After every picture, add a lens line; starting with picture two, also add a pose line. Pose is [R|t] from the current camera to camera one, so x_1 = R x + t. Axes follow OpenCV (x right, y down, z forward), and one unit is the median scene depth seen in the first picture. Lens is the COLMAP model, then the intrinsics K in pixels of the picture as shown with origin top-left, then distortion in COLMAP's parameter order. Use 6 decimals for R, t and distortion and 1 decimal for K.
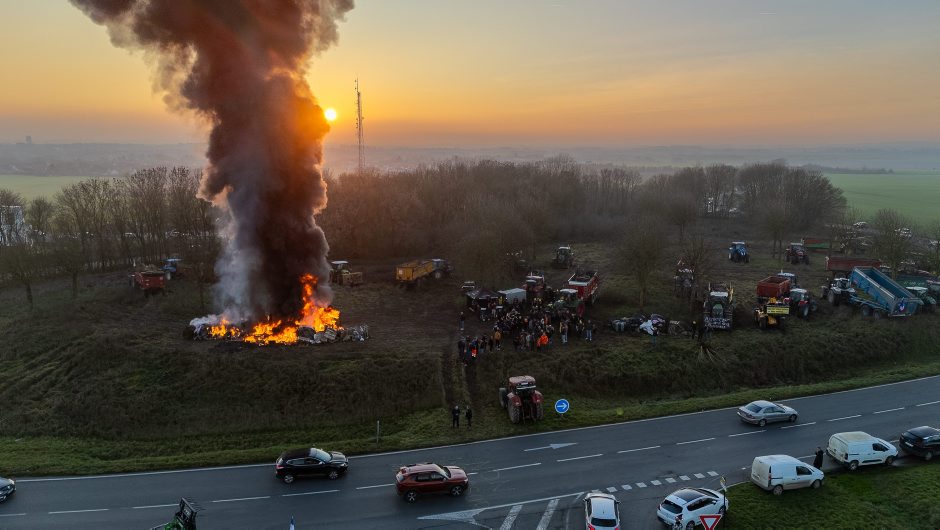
lens RADIAL K [[689.6, 0, 474.1], [0, 689.6, 265.0], [0, 0, 1]] dist [0.089457, -0.086857]
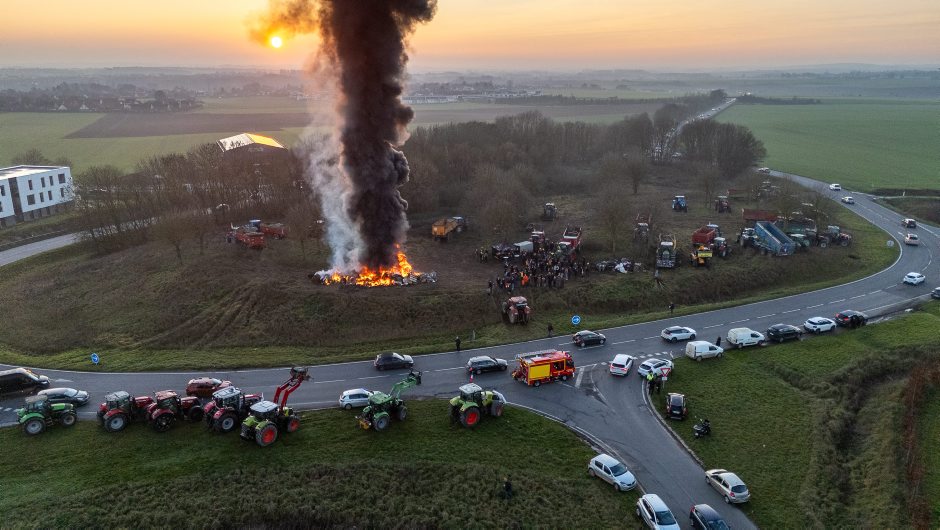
lens RADIAL K [[689.6, 0, 474.1], [0, 689.6, 265.0], [0, 0, 1]] dist [0.089457, -0.086857]
pose [[0.996785, -0.024308, 0.076346, -0.191441], [0.016212, 0.994348, 0.104926, -0.084201], [-0.078465, -0.103351, 0.991545, -0.487853]]
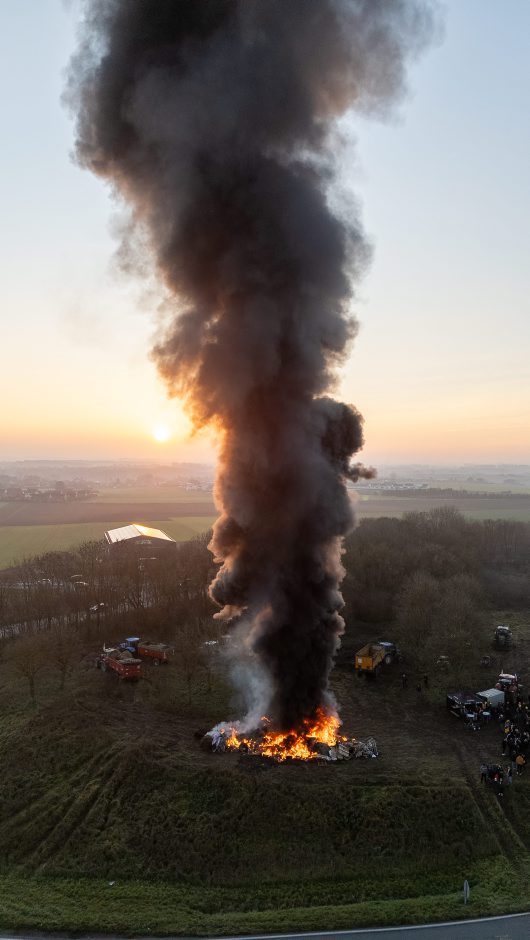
lens RADIAL K [[689.6, 0, 267.4], [0, 689.6, 468.1], [0, 0, 1]] dist [0.089457, -0.086857]
pose [[0.998998, 0.005127, -0.044452, -0.280484], [-0.012220, 0.986912, -0.160798, -0.146269], [0.043046, 0.161180, 0.985986, -0.090193]]
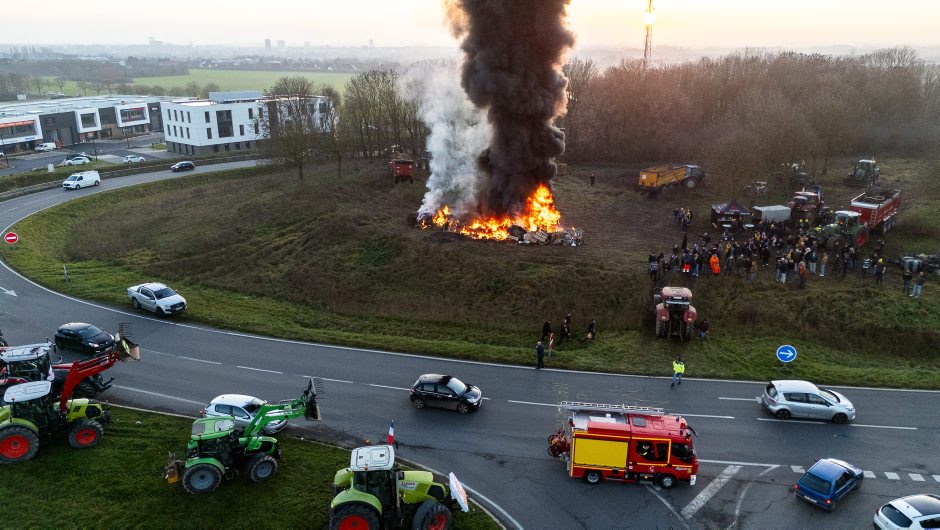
lens RADIAL K [[689.6, 0, 474.1], [0, 689.6, 265.0], [0, 0, 1]] dist [0.089457, -0.086857]
pose [[0.913710, 0.121107, -0.387900, 0.077822], [-0.068488, 0.986798, 0.146763, 0.008610], [0.400553, -0.107532, 0.909942, 0.111098]]
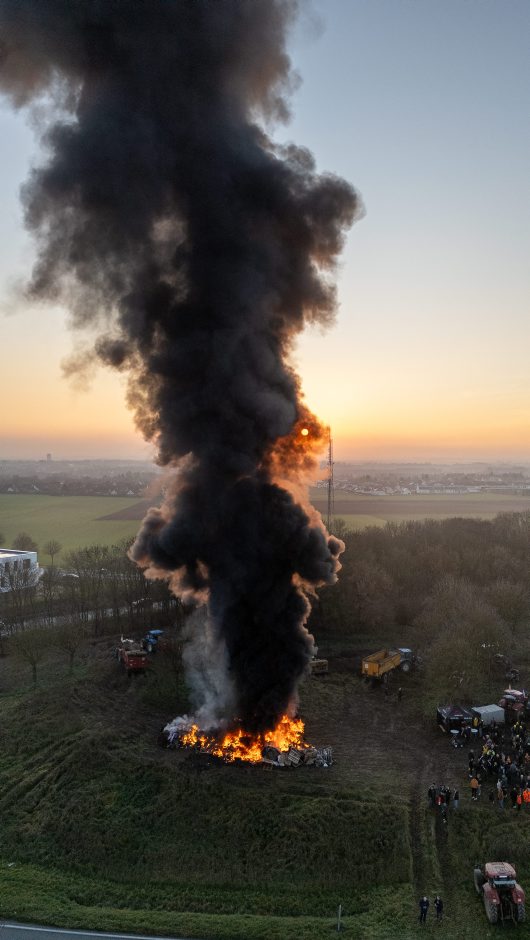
lens RADIAL K [[689.6, 0, 267.4], [0, 689.6, 468.1], [0, 0, 1]] dist [0.089457, -0.086857]
pose [[0.968414, 0.006194, -0.249271, 0.001140], [-0.045456, 0.987325, -0.152065, -0.155225], [0.245169, 0.158593, 0.956421, -0.026740]]
